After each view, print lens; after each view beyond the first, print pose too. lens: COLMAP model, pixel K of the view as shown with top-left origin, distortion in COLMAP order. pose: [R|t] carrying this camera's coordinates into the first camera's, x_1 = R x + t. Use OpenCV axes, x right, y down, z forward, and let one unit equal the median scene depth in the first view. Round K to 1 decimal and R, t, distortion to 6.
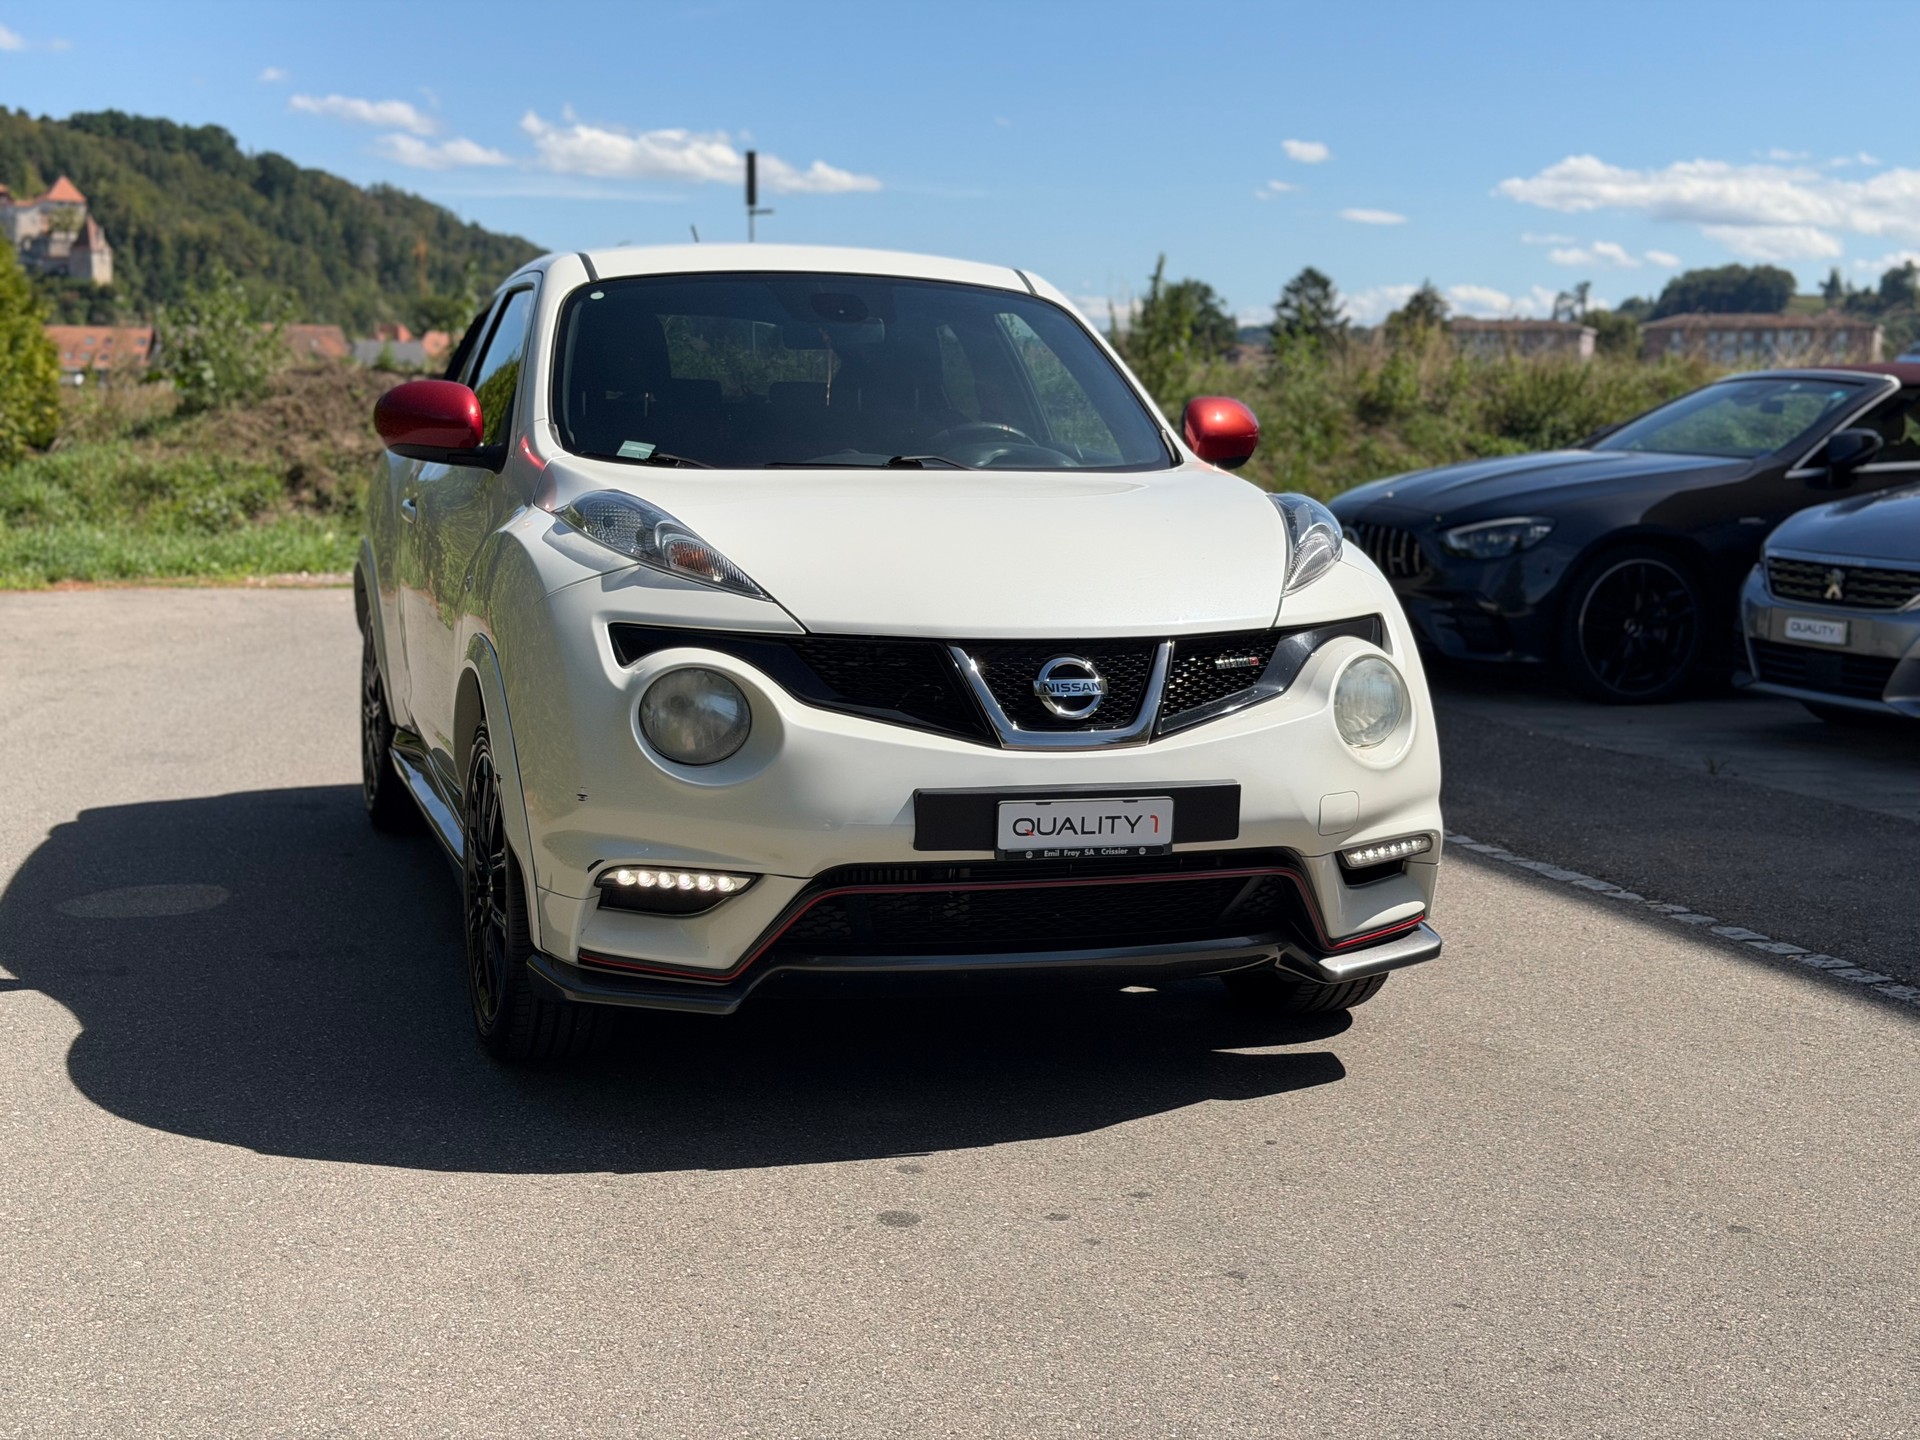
lens RADIAL K [[2681.9, 0, 952.0], [0, 2681.9, 762.4], [0, 0, 1]] dist [0.104118, 0.000000]
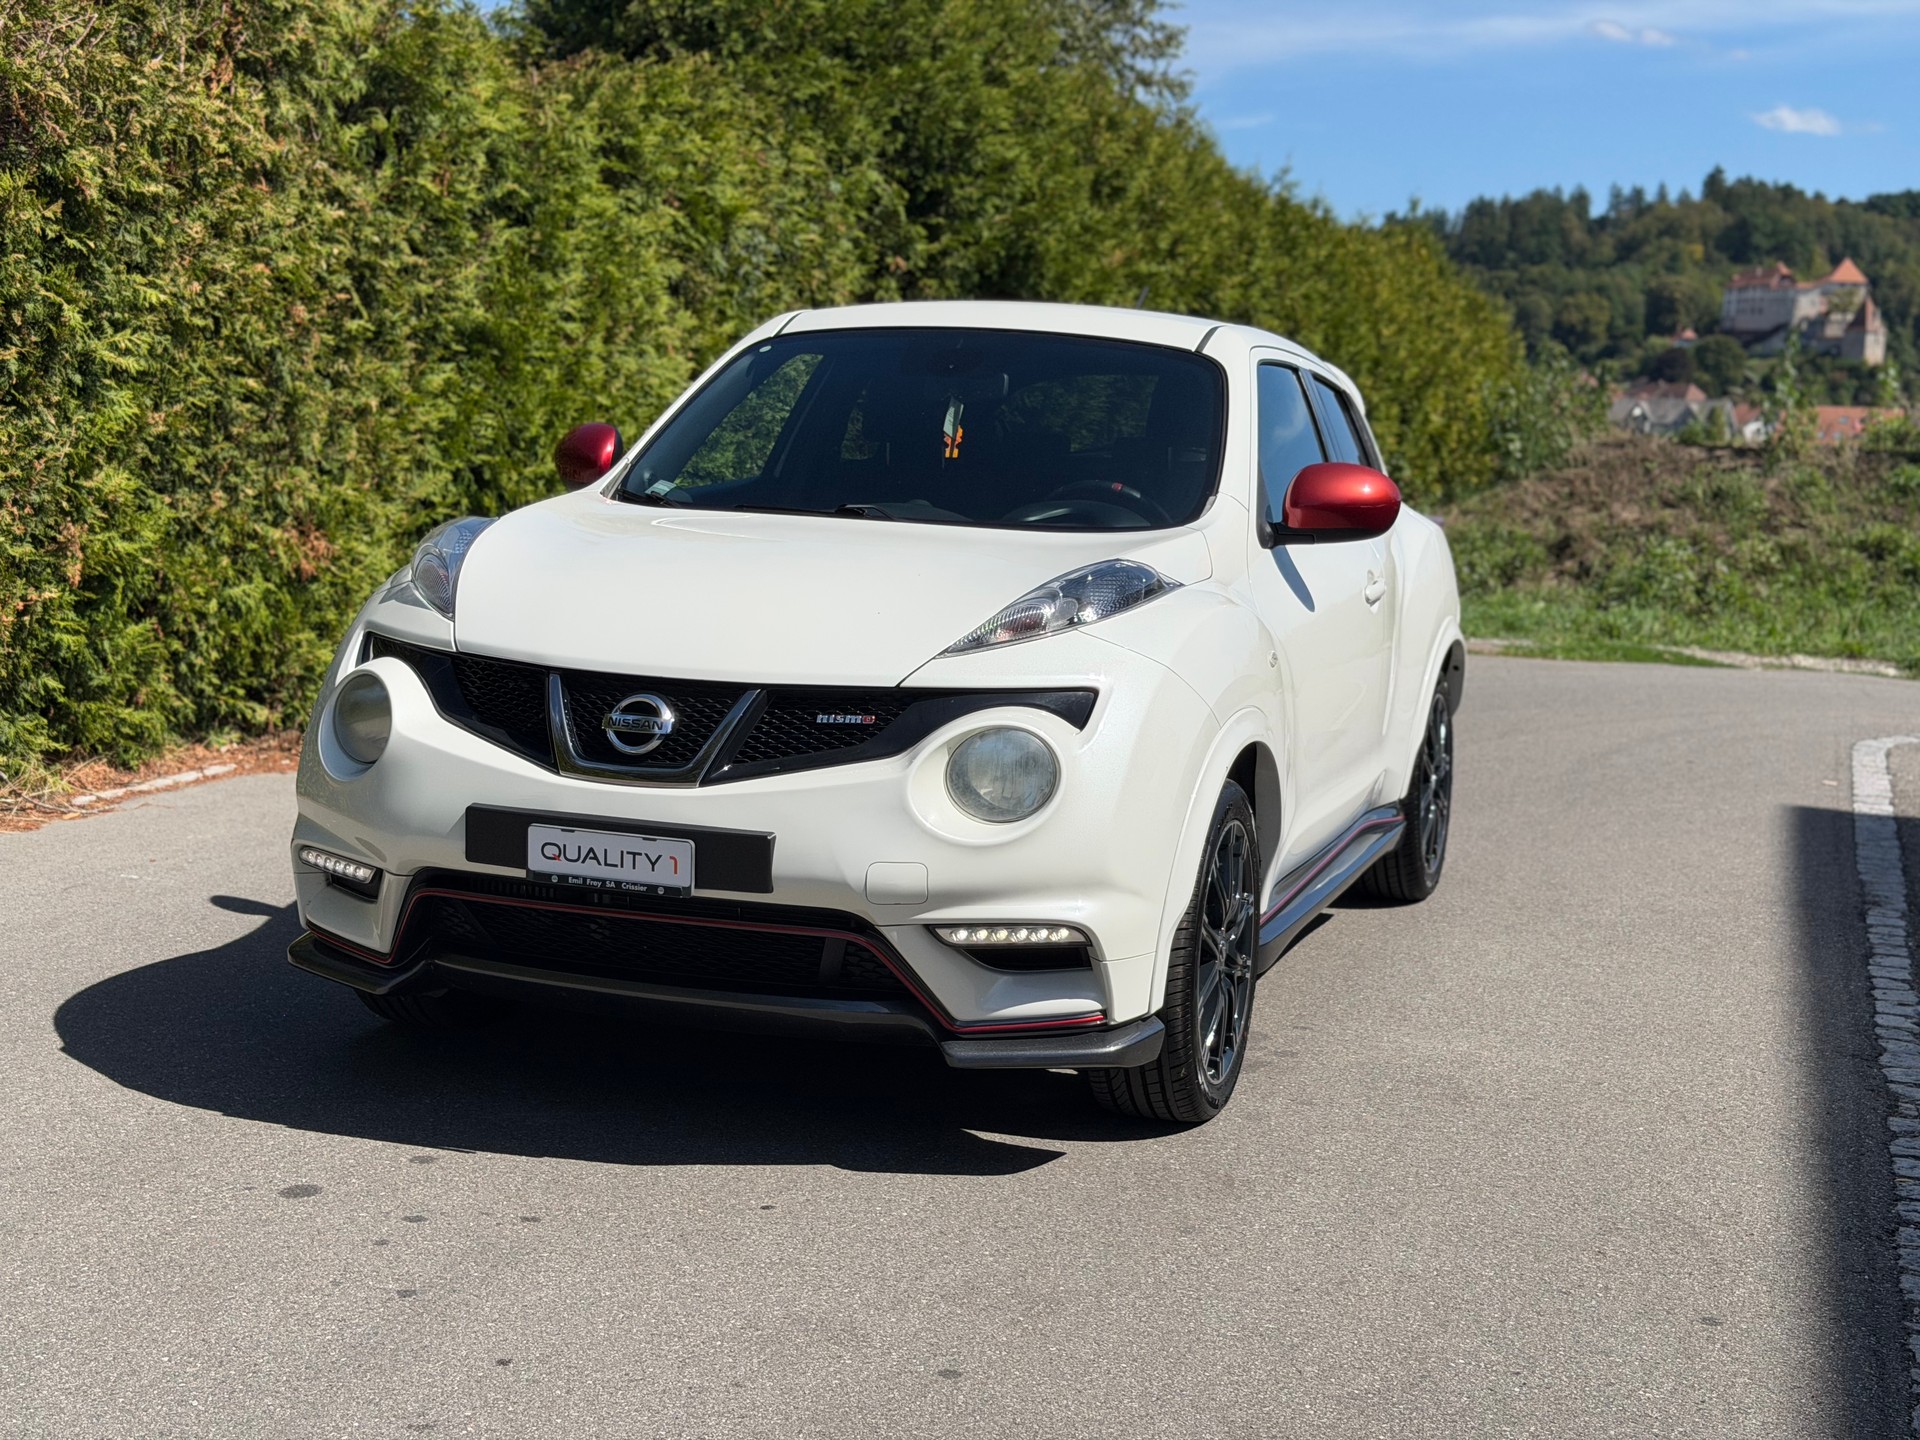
lens RADIAL K [[2681.9, 0, 949.3], [0, 2681.9, 755.0], [0, 0, 1]] dist [0.104118, 0.000000]
pose [[0.806699, 0.093357, -0.583543, 0.377026], [-0.111655, 0.993736, 0.004628, -0.017382], [0.580319, 0.061422, 0.812069, 0.123450]]
